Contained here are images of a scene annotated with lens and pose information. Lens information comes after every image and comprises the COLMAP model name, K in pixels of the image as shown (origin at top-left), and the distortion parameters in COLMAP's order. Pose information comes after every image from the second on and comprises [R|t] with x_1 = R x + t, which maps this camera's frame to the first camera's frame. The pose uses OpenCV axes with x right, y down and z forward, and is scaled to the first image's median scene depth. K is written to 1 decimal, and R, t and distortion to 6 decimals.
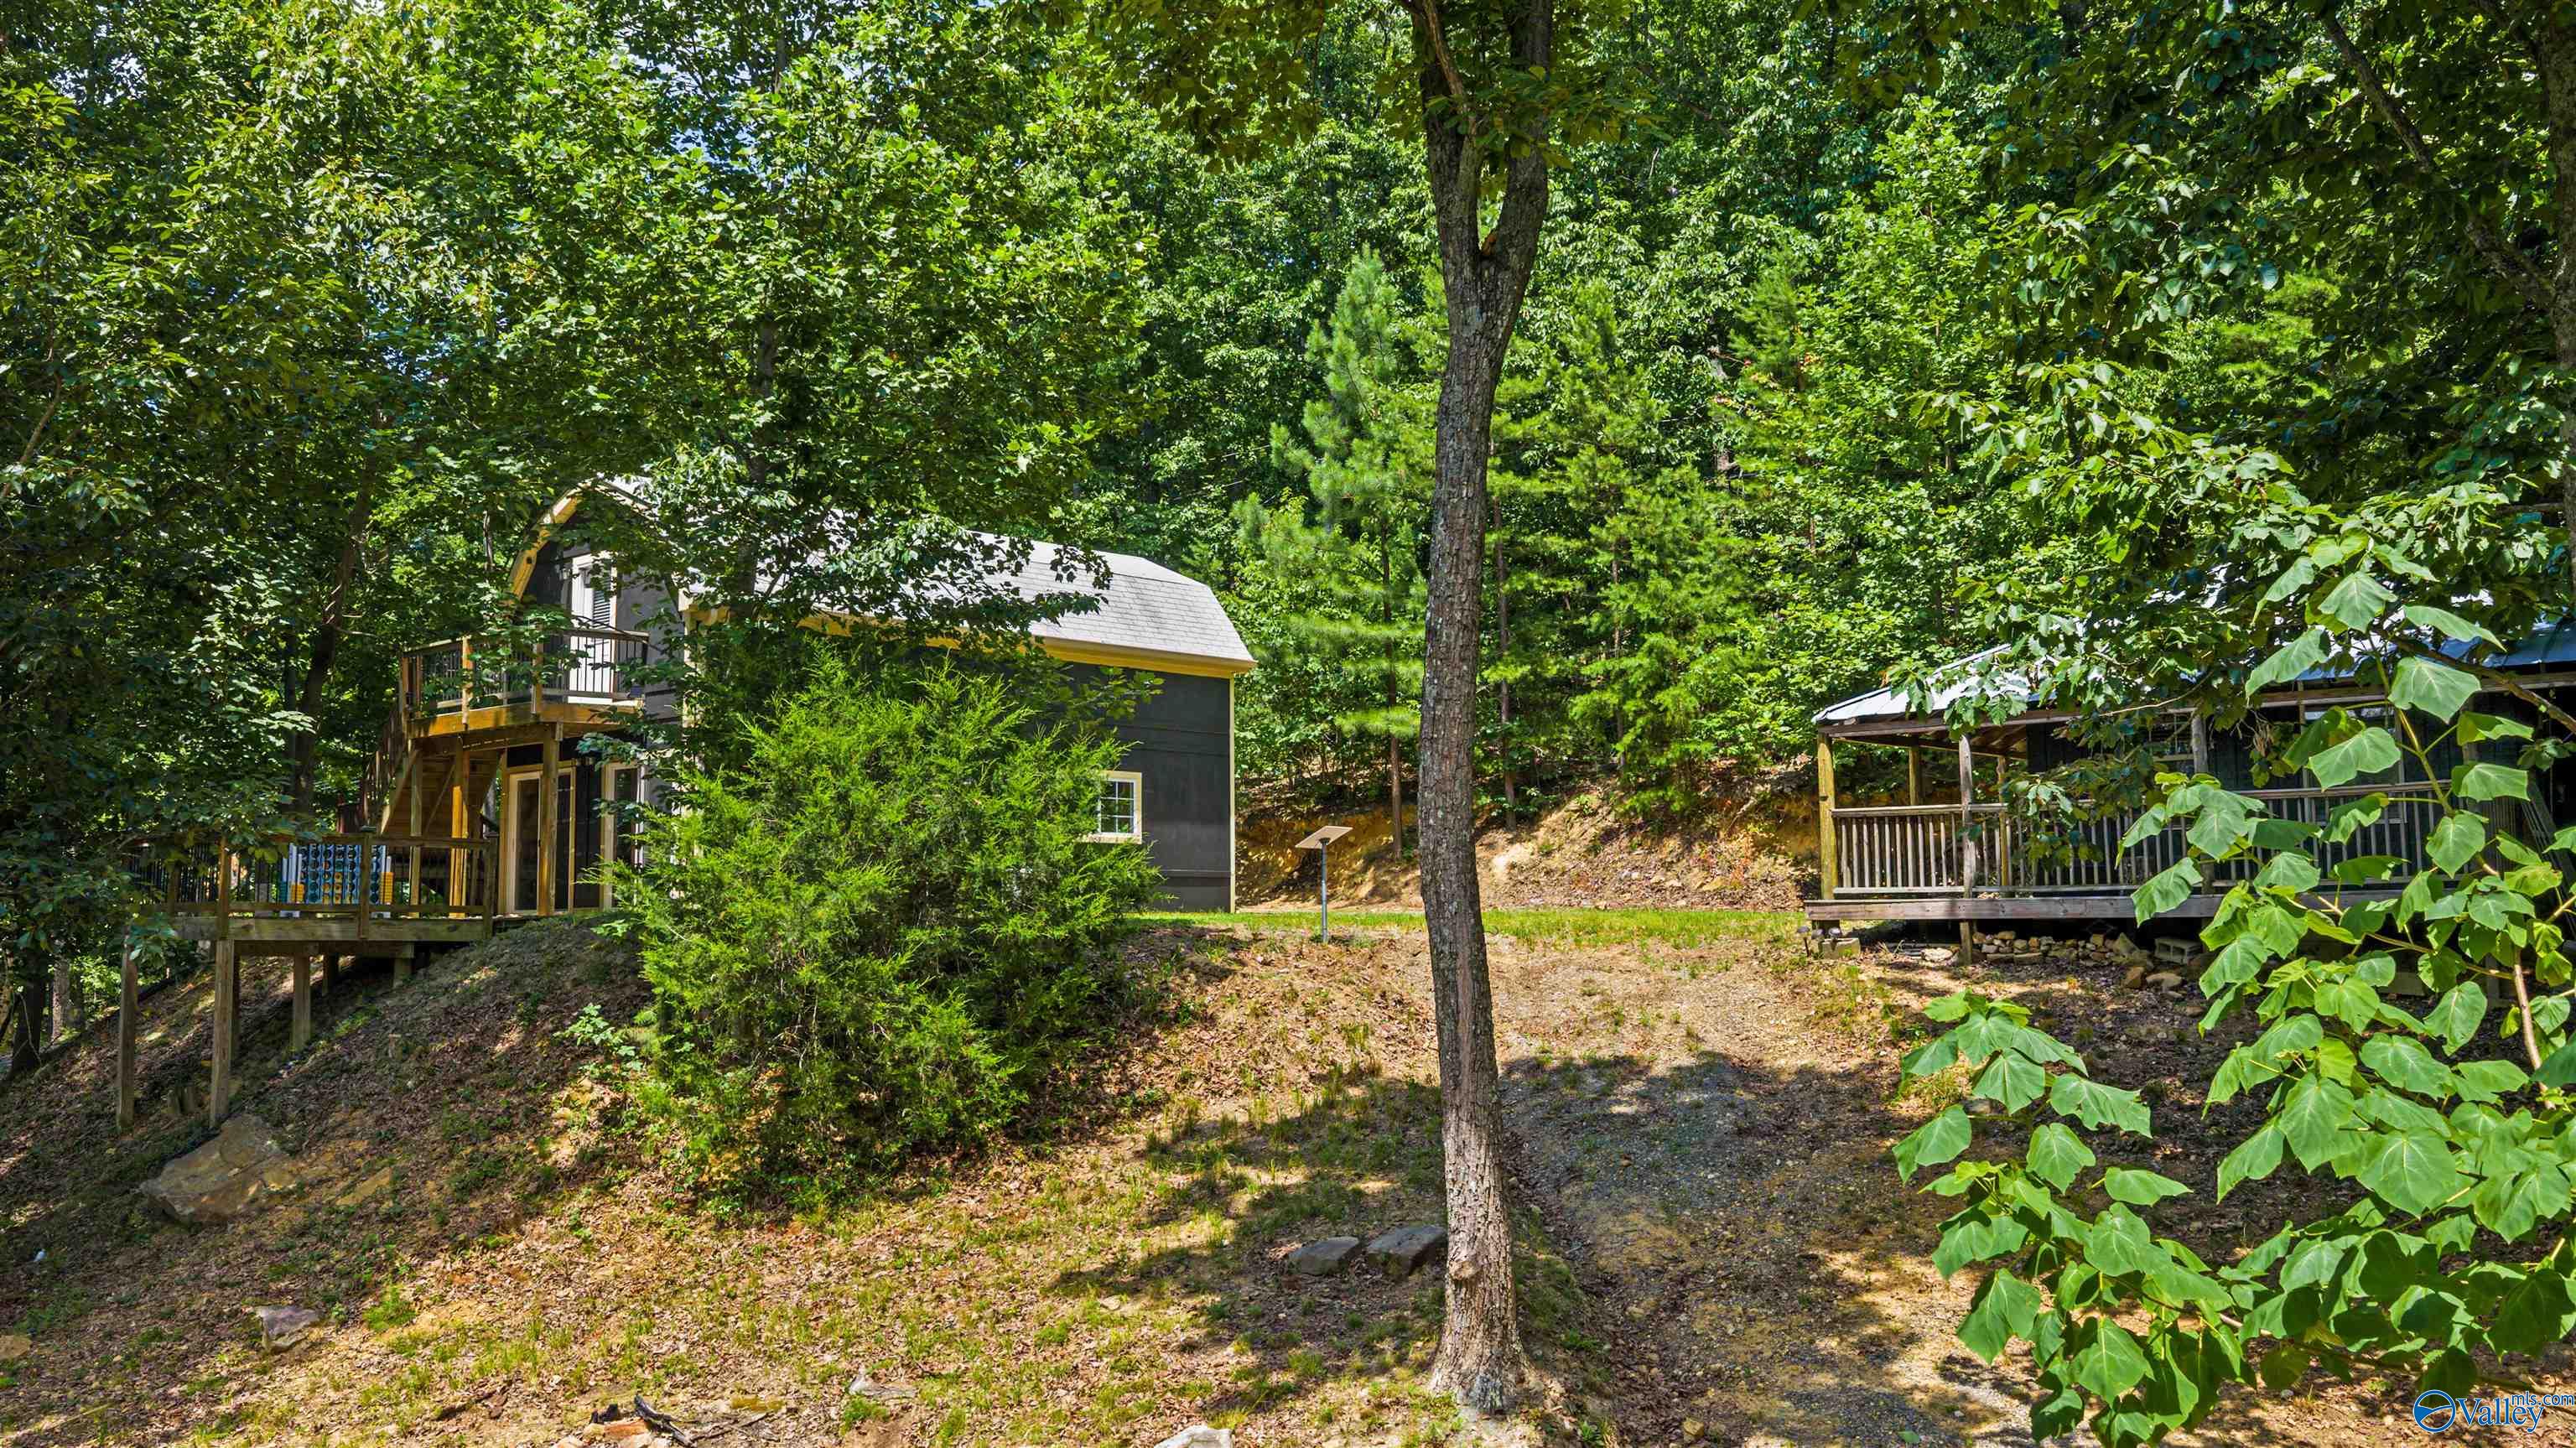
lens RADIAL K [[2113.3, 0, 1283.2], [0, 2113.3, 727.4], [0, 0, 1]] dist [0.030580, -0.055687]
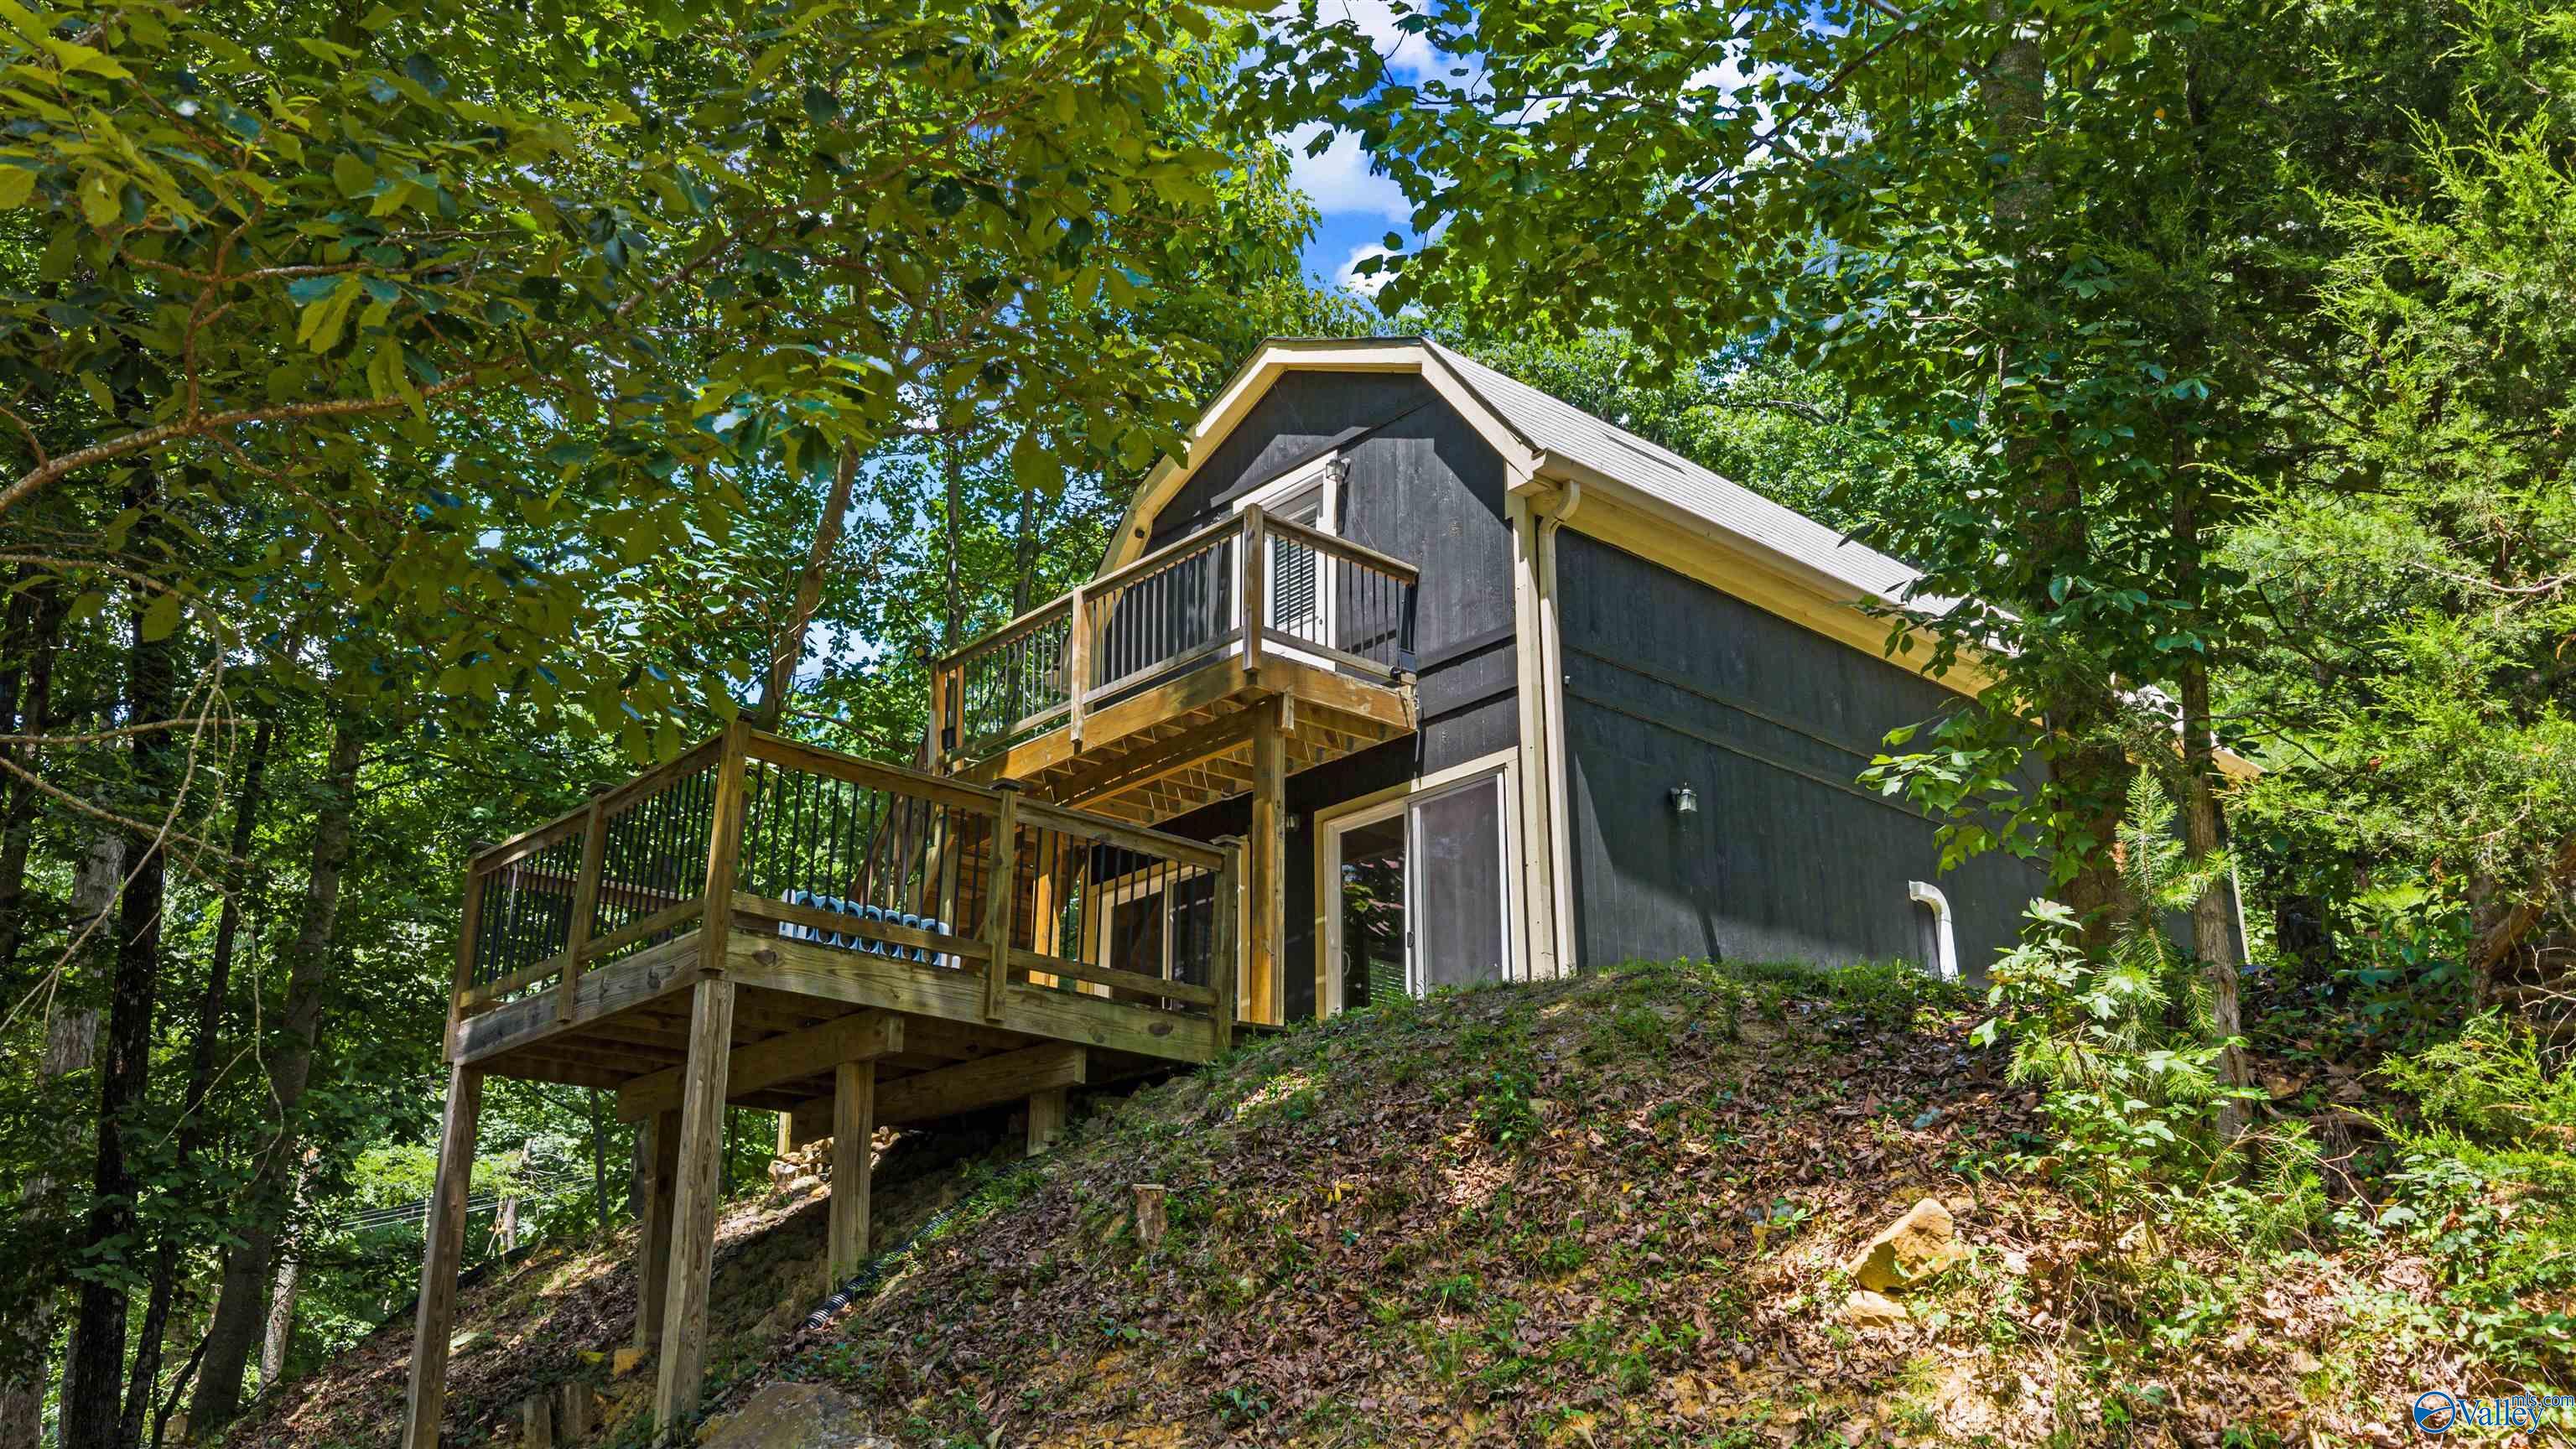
lens RADIAL K [[2155.4, 0, 1288.0], [0, 2155.4, 724.5], [0, 0, 1]] dist [0.038369, -0.078672]
pose [[0.996592, -0.014833, -0.081146, -0.287834], [-0.005374, 0.969938, -0.243293, 0.126995], [0.082315, 0.242900, 0.966553, 0.473439]]
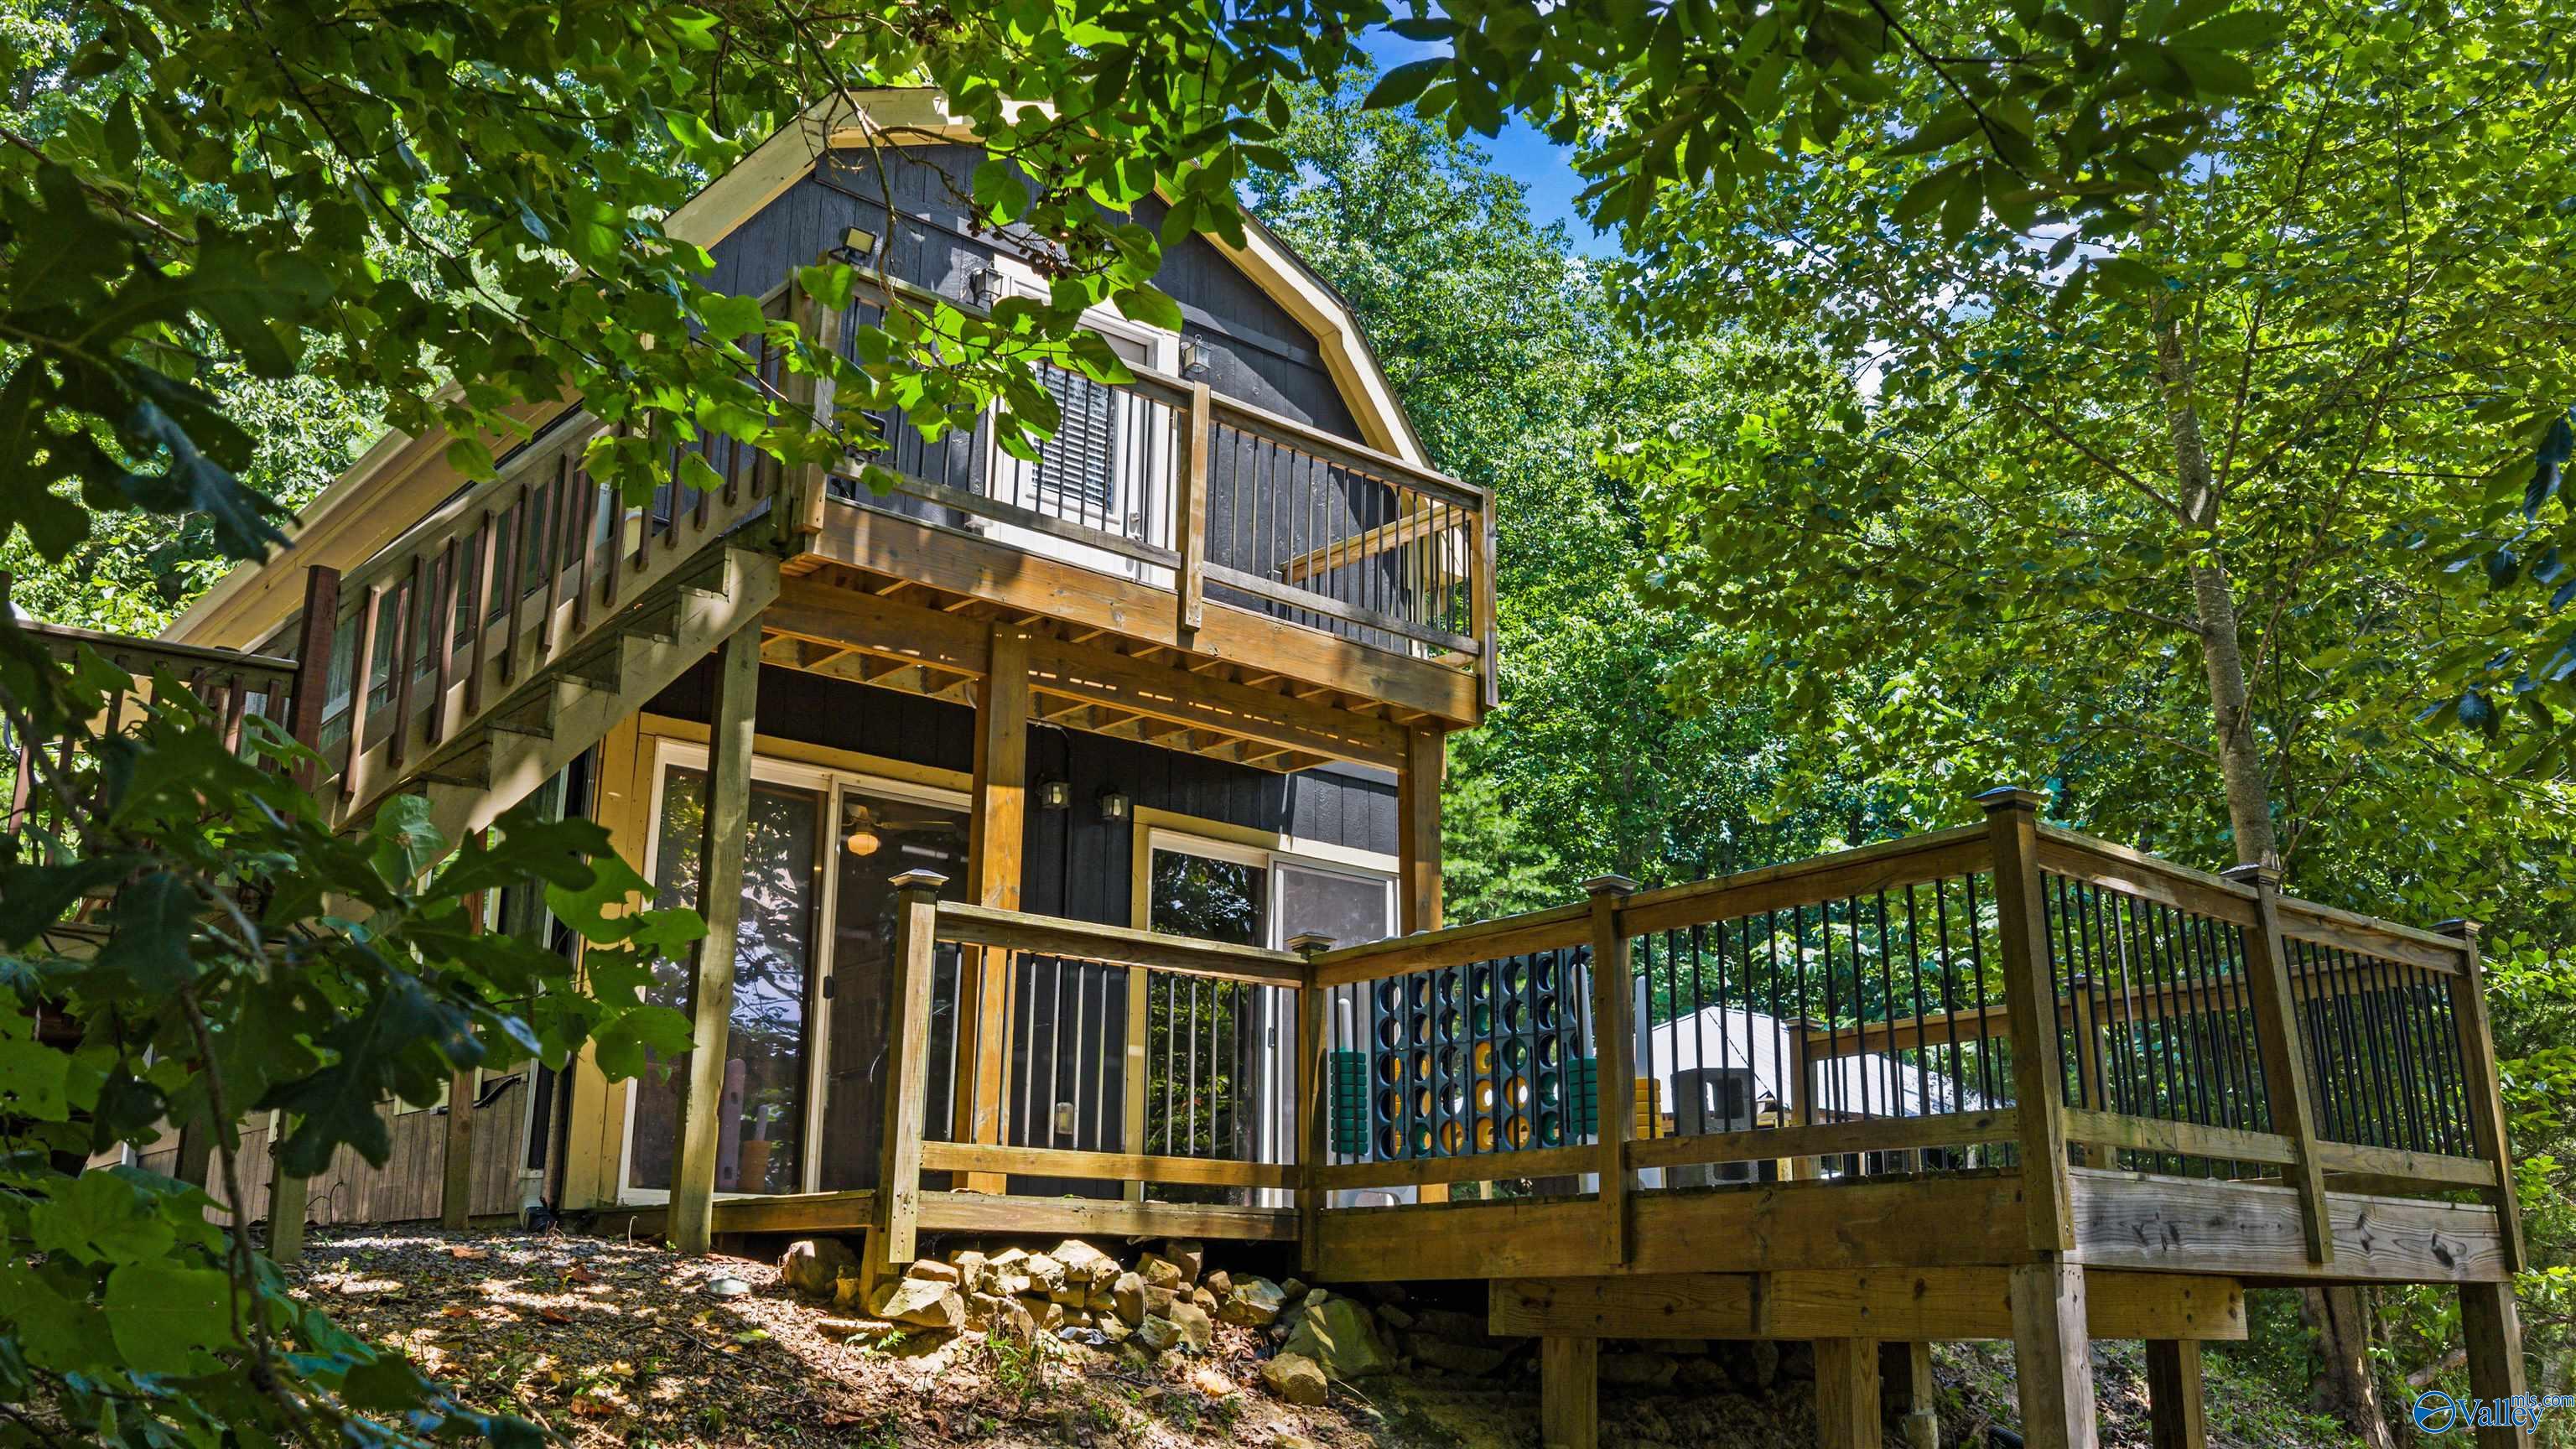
lens RADIAL K [[2113.4, 0, 1283.2], [0, 2113.4, 727.9], [0, 0, 1]] dist [0.030580, -0.055687]
pose [[0.103347, 0.280492, 0.954276, -0.701150], [-0.102689, 0.957296, -0.270259, 0.102731], [-0.989330, -0.070064, 0.127737, 0.941221]]
